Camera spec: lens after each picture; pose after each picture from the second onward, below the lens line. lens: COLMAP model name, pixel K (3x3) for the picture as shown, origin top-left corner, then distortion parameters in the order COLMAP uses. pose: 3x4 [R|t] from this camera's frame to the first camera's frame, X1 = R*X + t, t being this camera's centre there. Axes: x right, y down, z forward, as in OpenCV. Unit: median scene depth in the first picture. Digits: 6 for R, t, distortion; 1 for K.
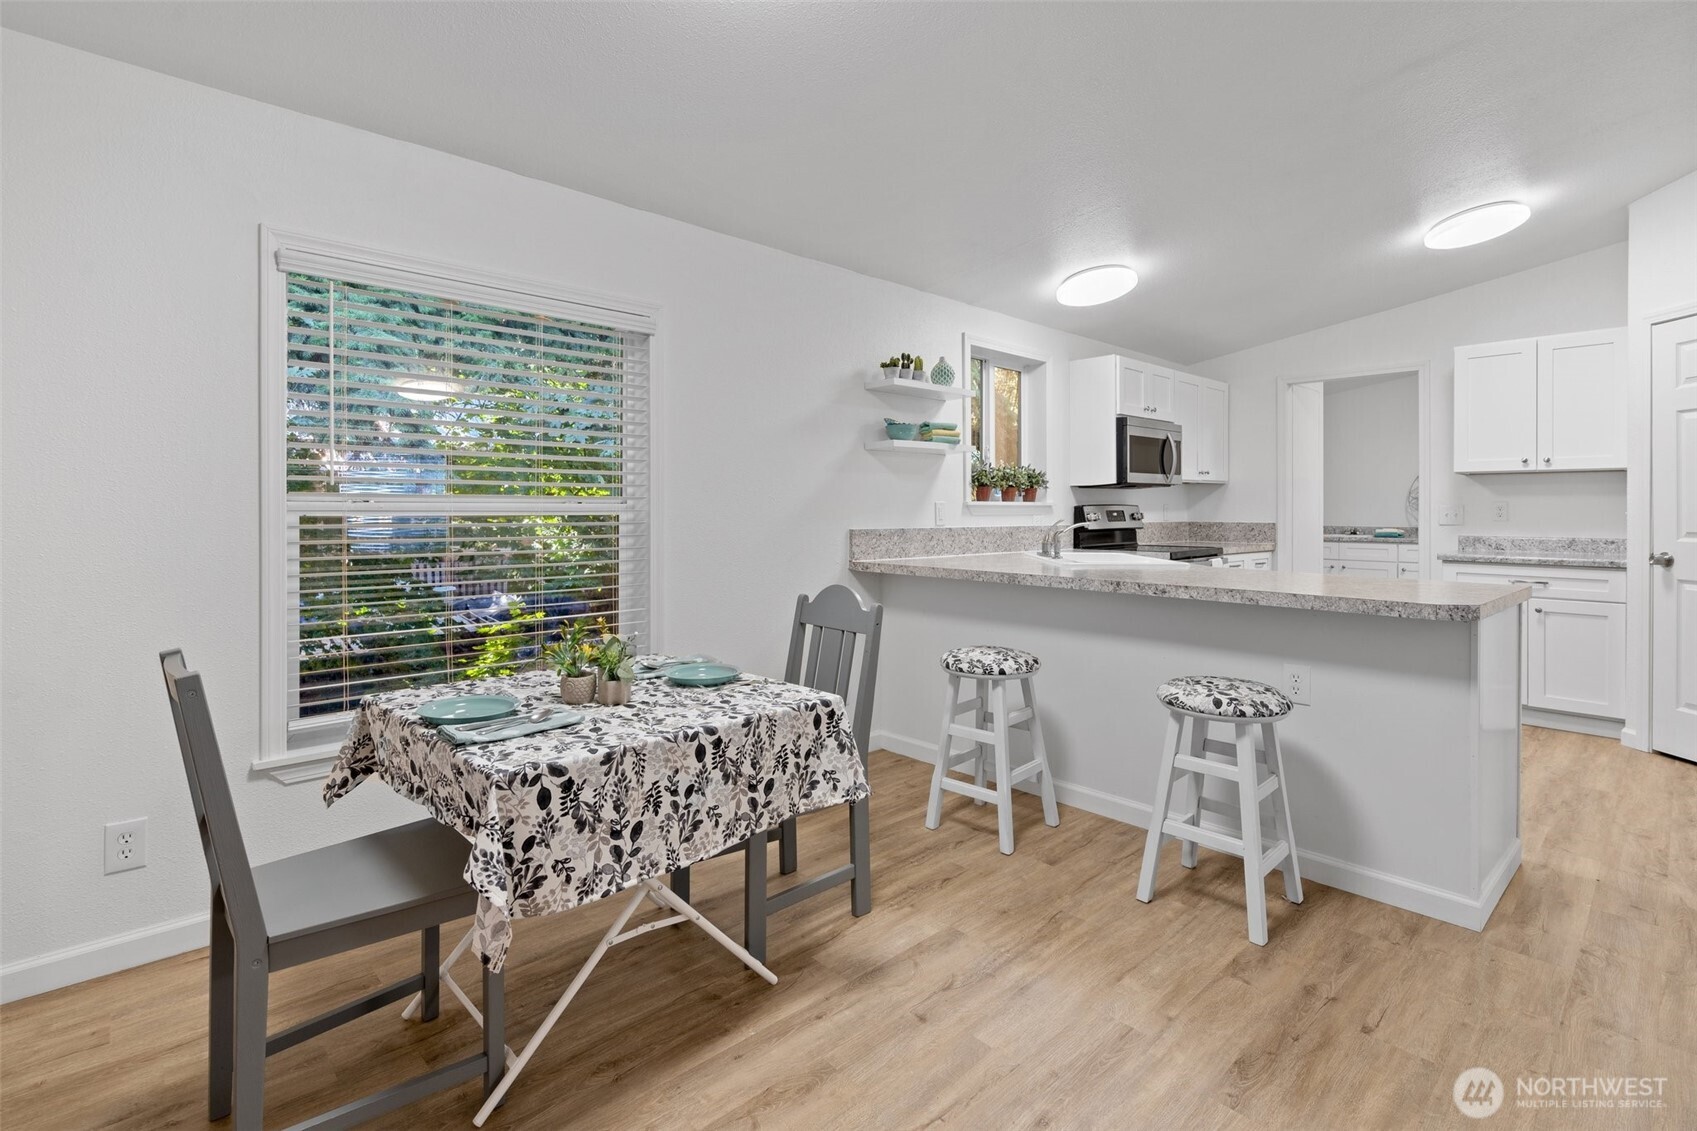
lens RADIAL K [[769.7, 0, 851.5], [0, 769.7, 521.5], [0, 0, 1]] dist [-0.006823, 0.001725]
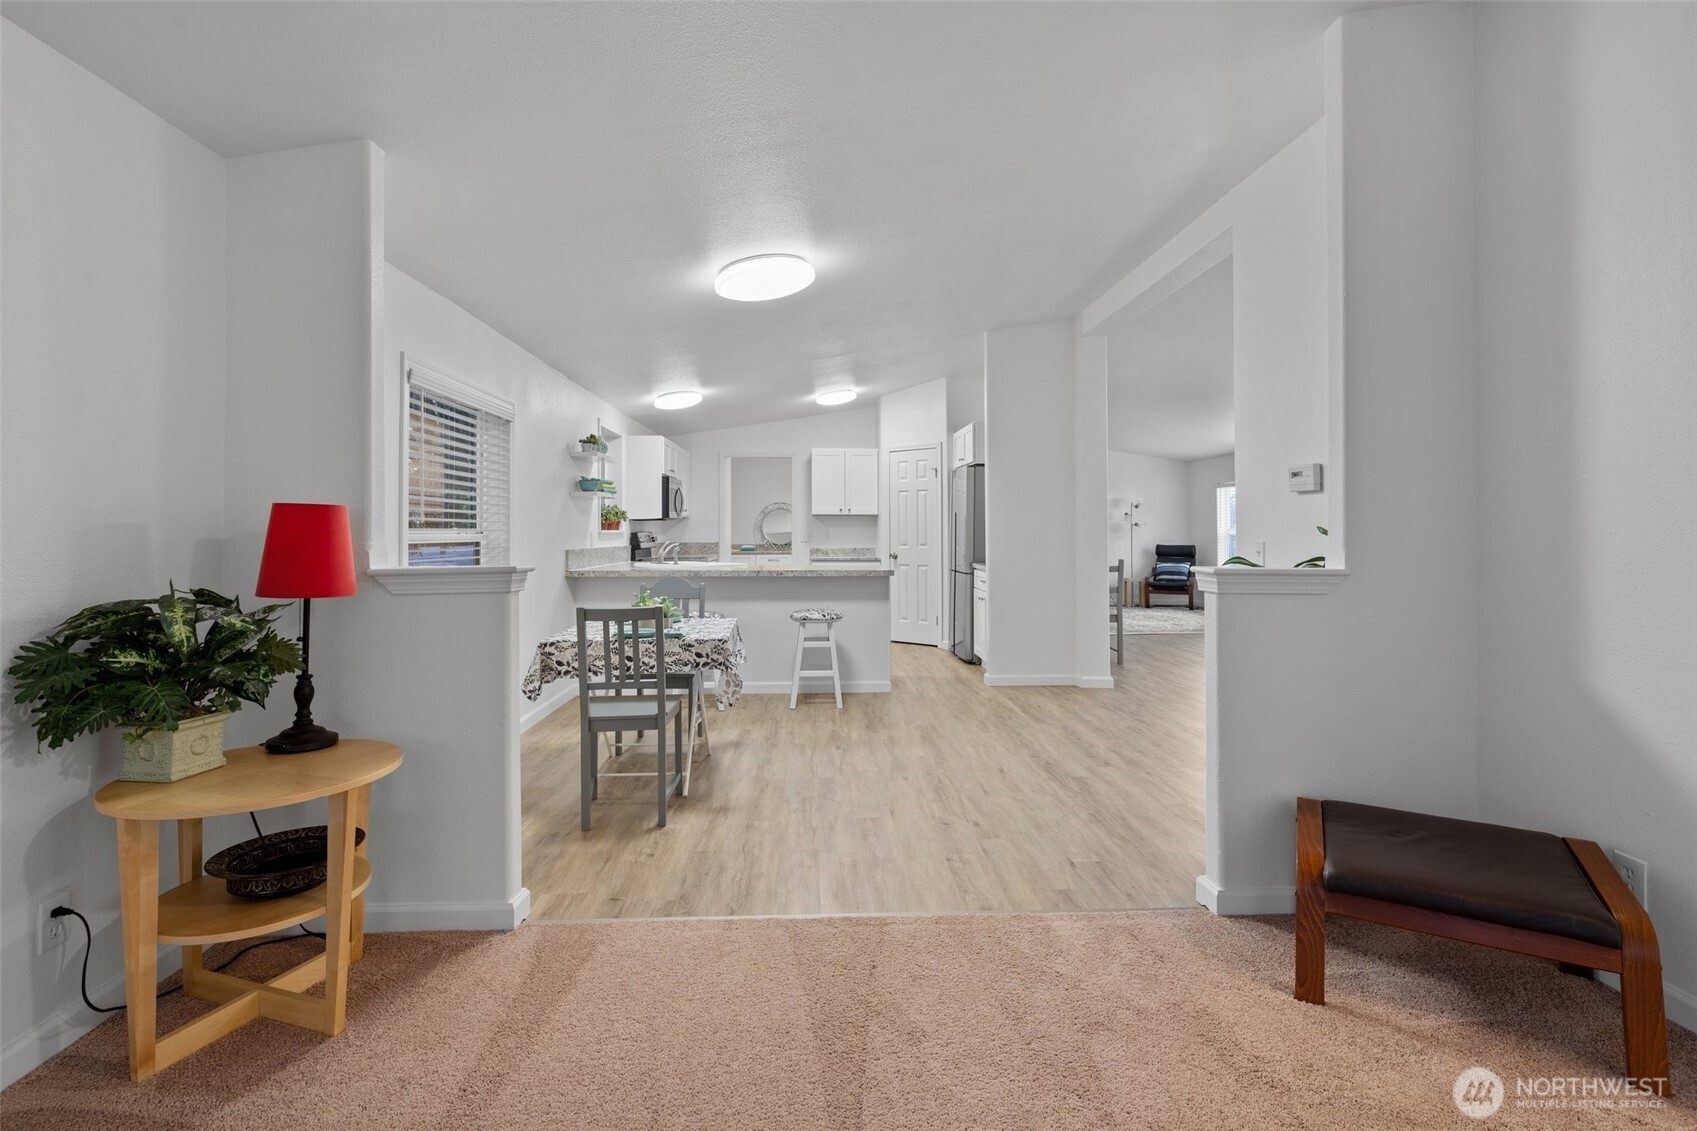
lens RADIAL K [[769.7, 0, 834.3], [0, 769.7, 520.4], [0, 0, 1]] dist [-0.006823, 0.001725]
pose [[0.653420, 0.008718, 0.756946, -0.688647], [0.014411, 0.999609, -0.023953, -0.003192], [-0.756859, 0.026560, 0.653039, -0.319052]]
